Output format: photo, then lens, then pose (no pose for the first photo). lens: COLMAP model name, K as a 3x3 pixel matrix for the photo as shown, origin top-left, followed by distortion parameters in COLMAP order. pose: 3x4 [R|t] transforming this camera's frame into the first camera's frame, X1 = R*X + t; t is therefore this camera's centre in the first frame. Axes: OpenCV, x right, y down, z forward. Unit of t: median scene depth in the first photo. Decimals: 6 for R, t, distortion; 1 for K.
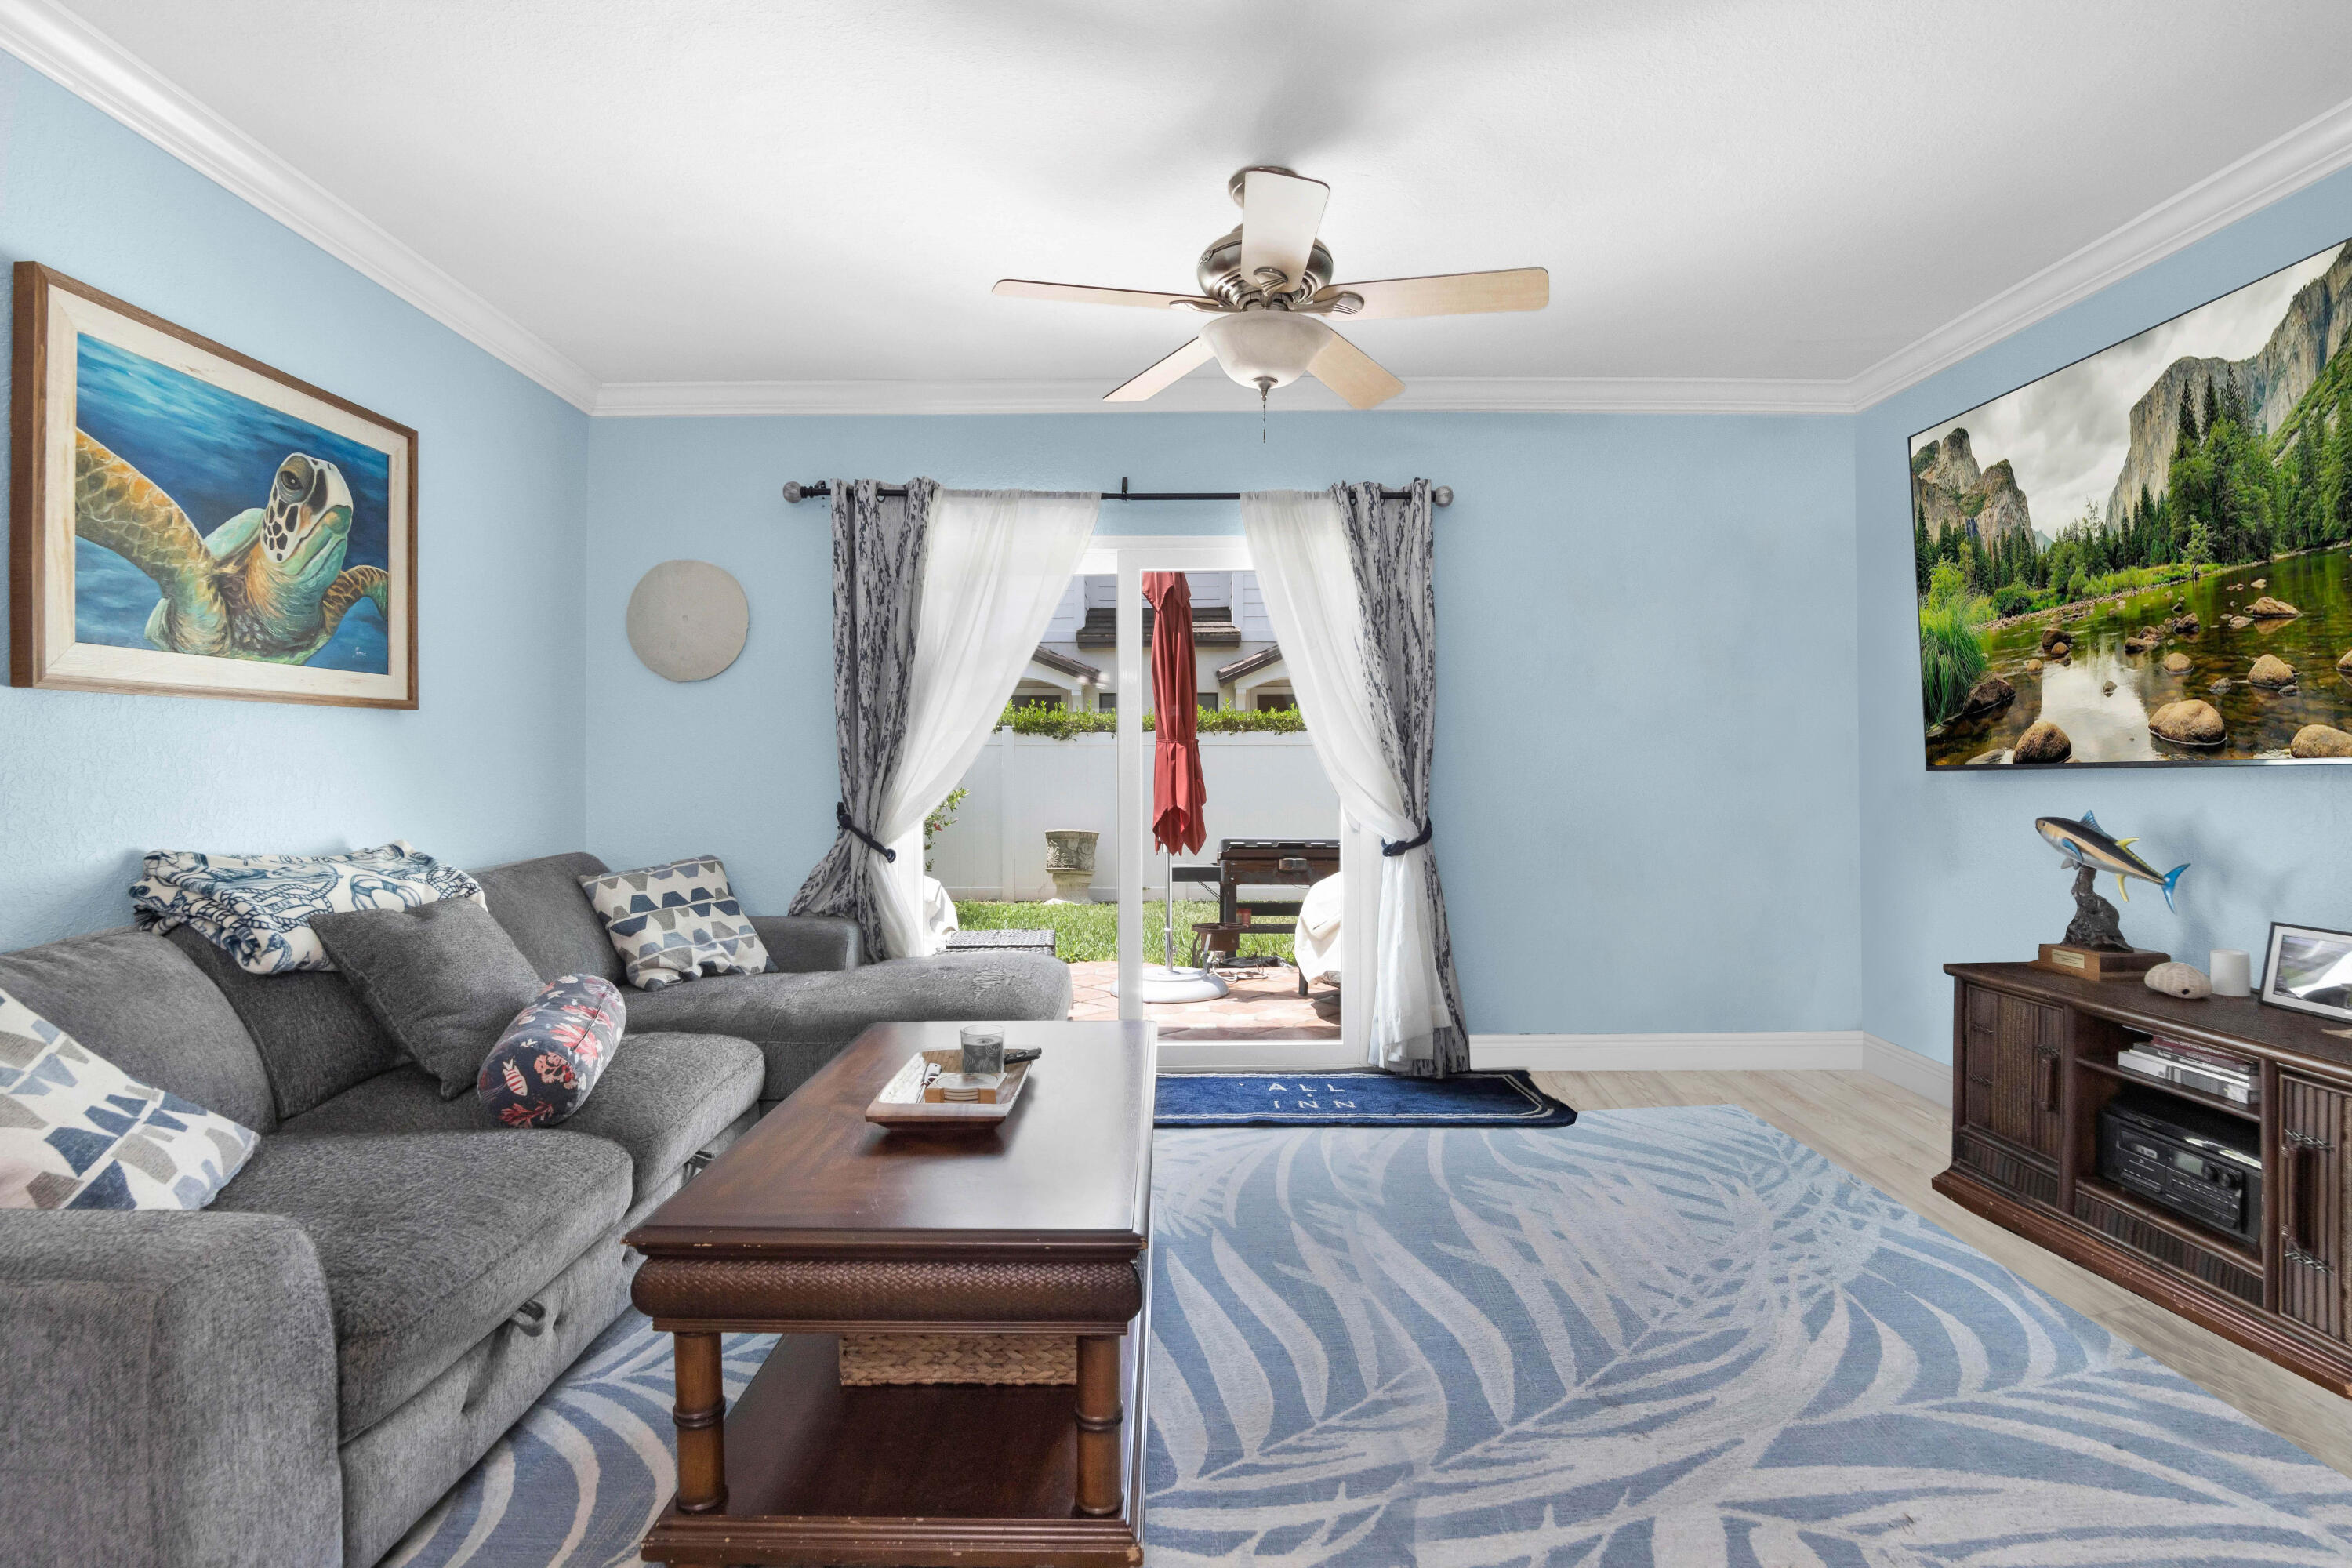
lens RADIAL K [[1114.2, 0, 1168.4], [0, 1114.2, 764.3], [0, 0, 1]] dist [-0.035083, 0.005357]
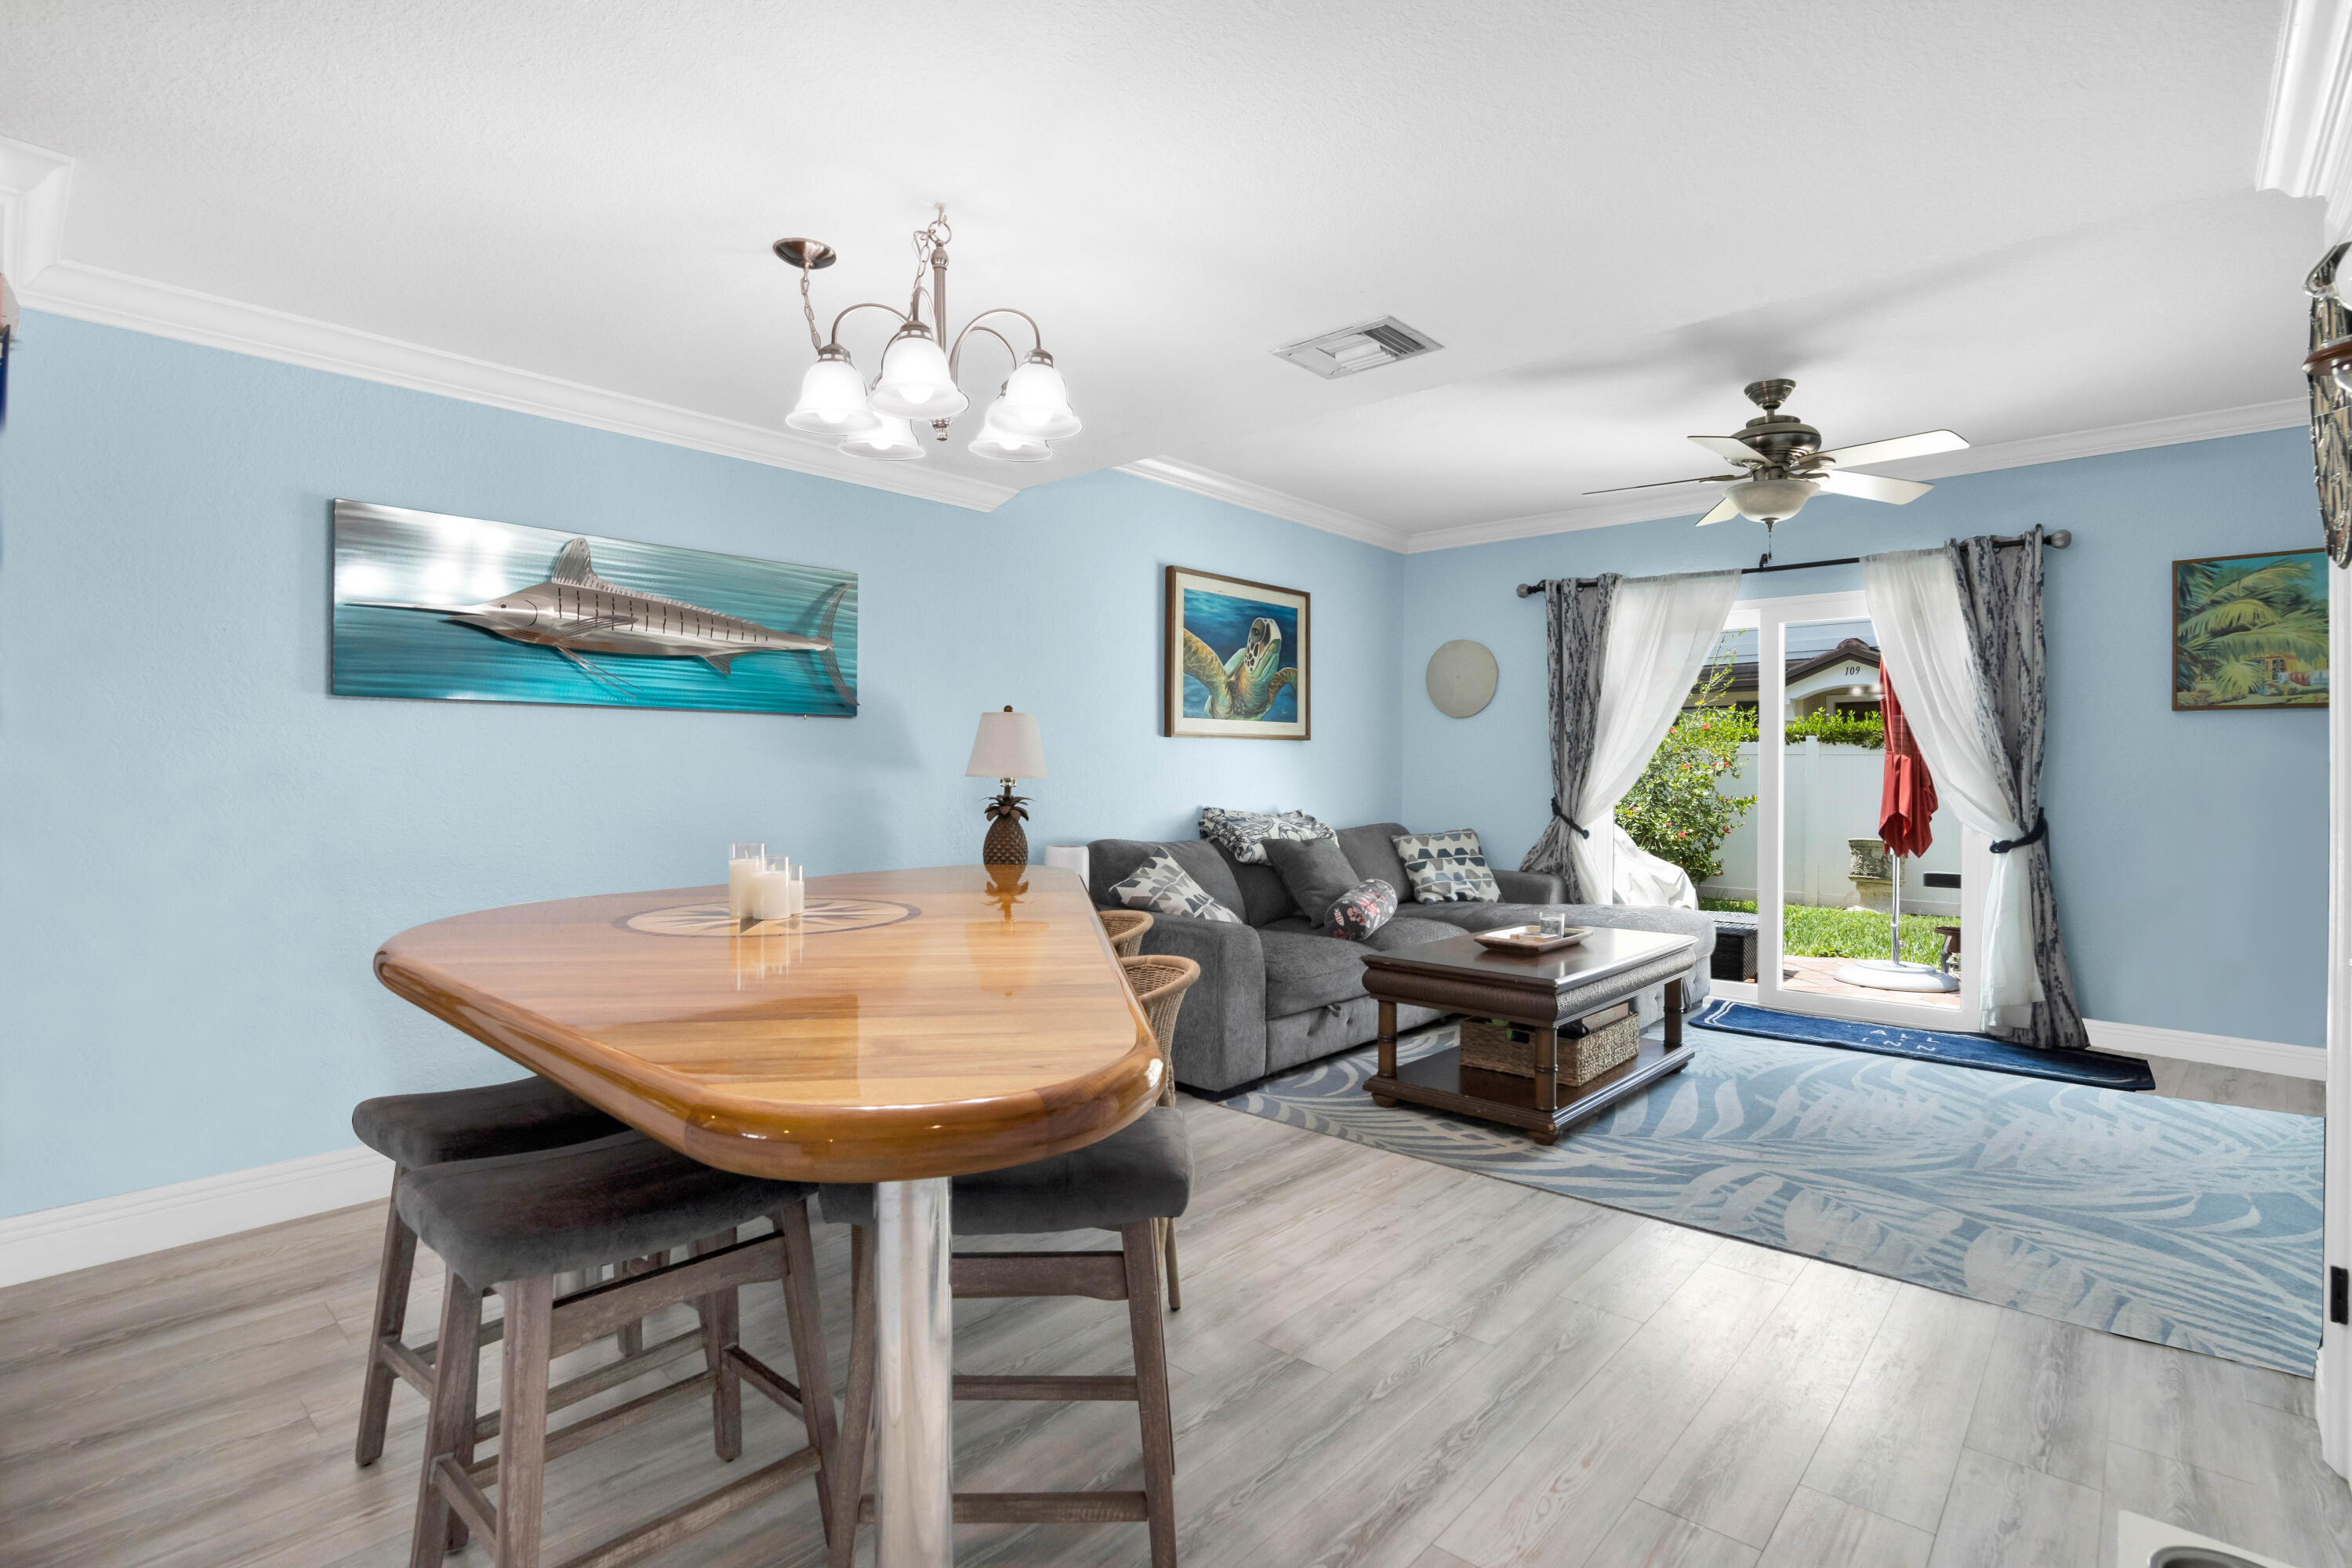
lens RADIAL K [[1114.2, 0, 1178.4], [0, 1114.2, 757.5], [0, 0, 1]] dist [-0.035083, 0.005357]
pose [[0.735441, 0.000094, -0.677589, 0.437786], [-0.008285, 0.999926, -0.008853, -0.001263], [0.677538, 0.012125, 0.735388, -0.550091]]
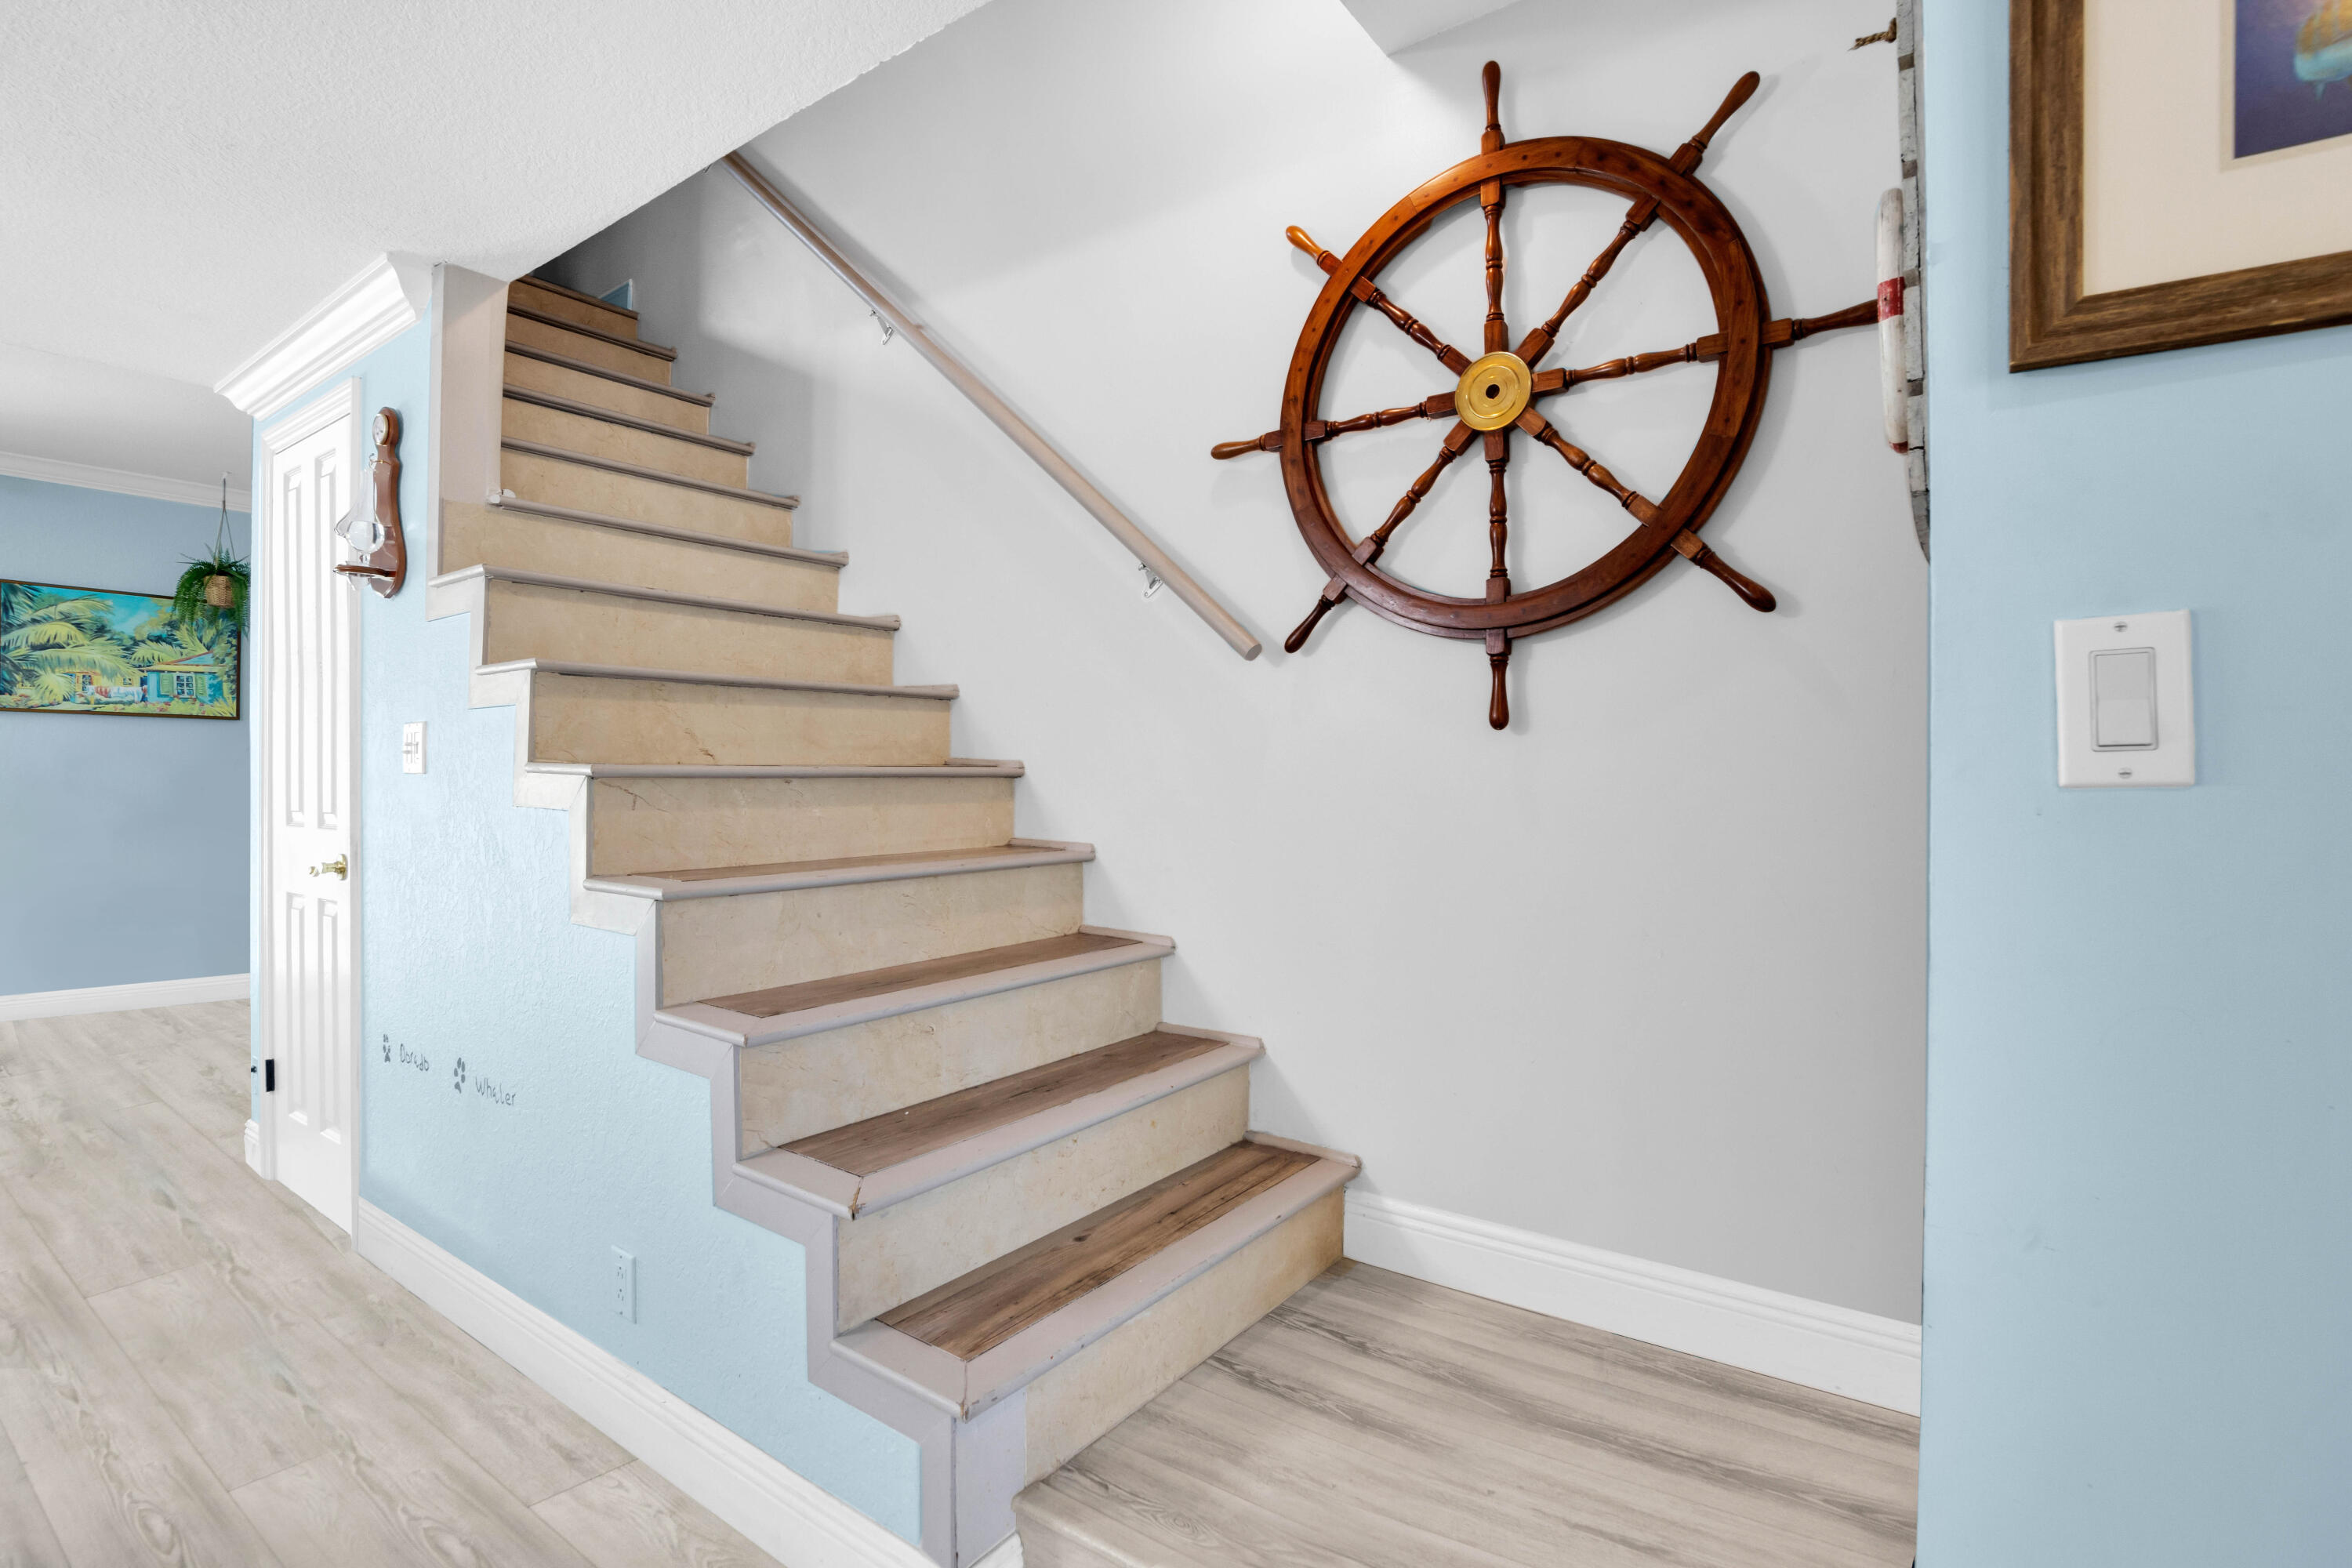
lens RADIAL K [[1114.2, 0, 1174.4], [0, 1114.2, 786.6], [0, 0, 1]] dist [-0.035083, 0.005357]
pose [[0.592560, 0.003057, 0.805521, 0.211691], [-0.011179, 0.999928, 0.004429, -0.000370], [-0.805449, -0.011629, 0.592551, -0.933403]]
